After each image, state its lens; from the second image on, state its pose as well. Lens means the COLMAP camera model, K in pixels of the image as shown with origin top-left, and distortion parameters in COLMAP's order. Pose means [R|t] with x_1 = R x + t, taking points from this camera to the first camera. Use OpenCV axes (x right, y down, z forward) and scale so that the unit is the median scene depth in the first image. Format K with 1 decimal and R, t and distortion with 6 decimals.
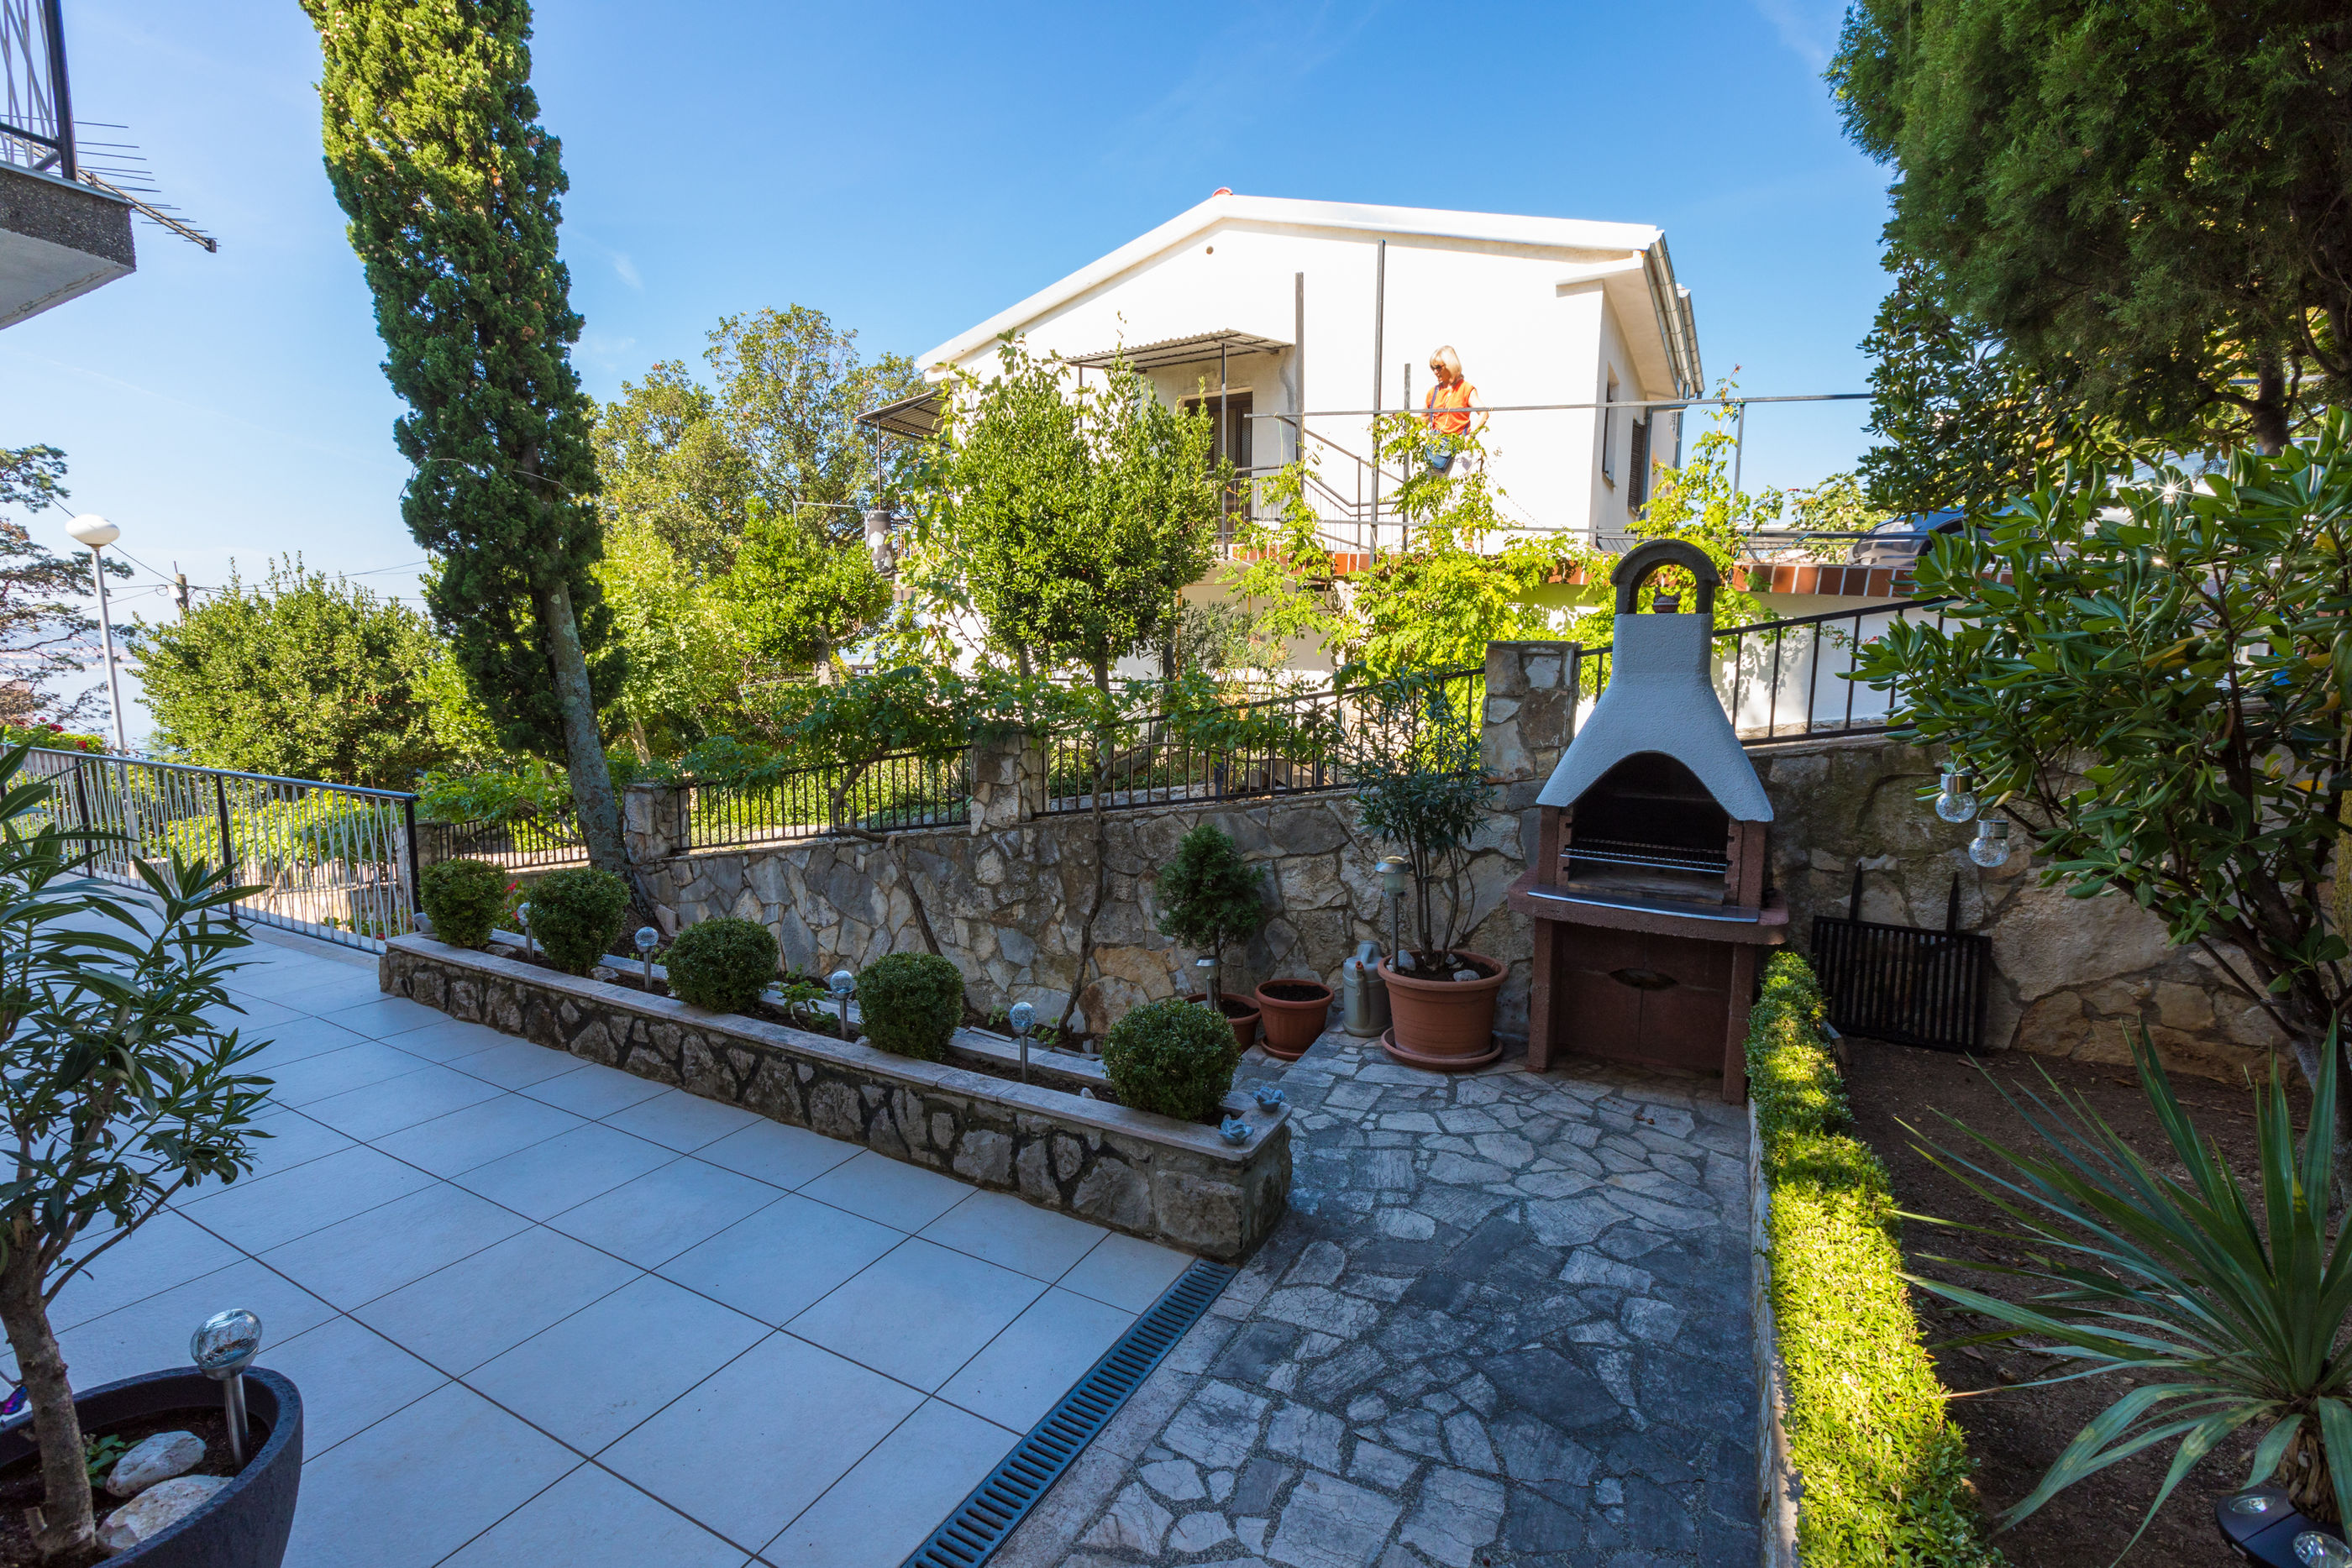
lens RADIAL K [[1046.8, 0, 1167.2], [0, 1046.8, 791.4], [0, 0, 1]] dist [-0.000035, -0.000198]
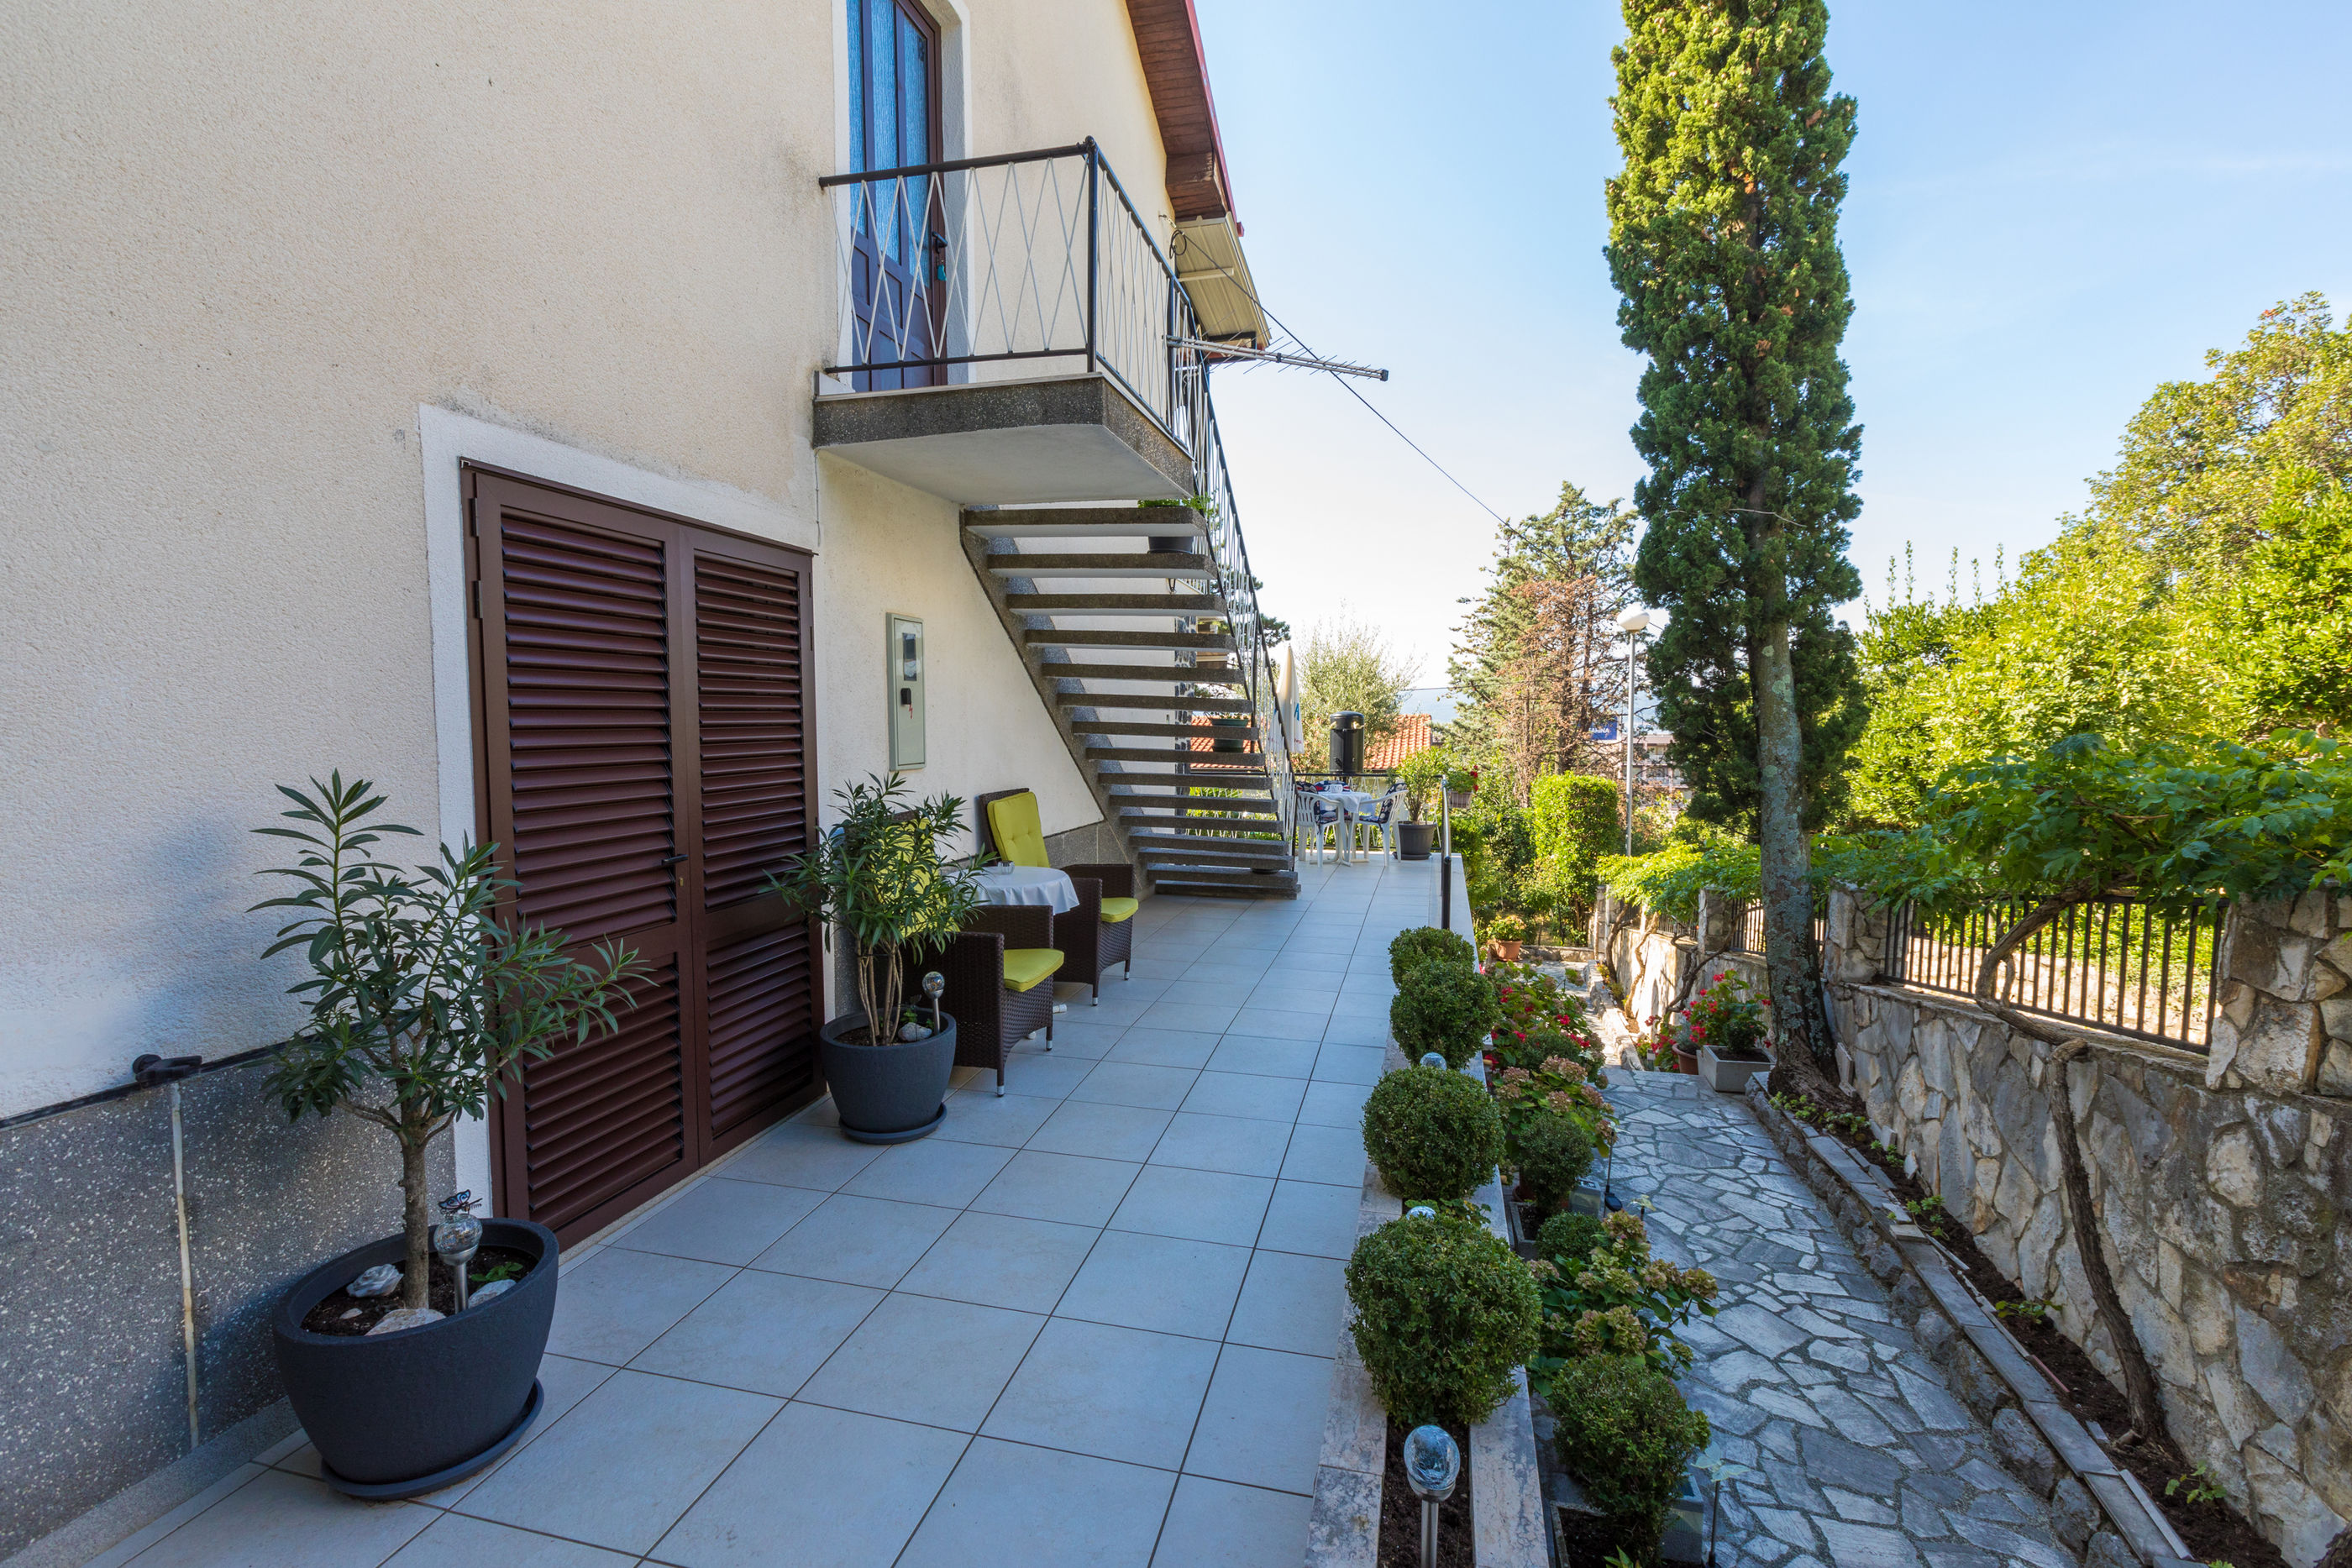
lens RADIAL K [[1046.8, 0, 1167.2], [0, 1046.8, 791.4], [0, 0, 1]] dist [-0.000035, -0.000198]
pose [[0.234447, 0.062933, -0.970090, 0.146044], [-0.118498, 0.992311, 0.035737, -0.048535], [0.964880, 0.106576, 0.240102, 0.378896]]
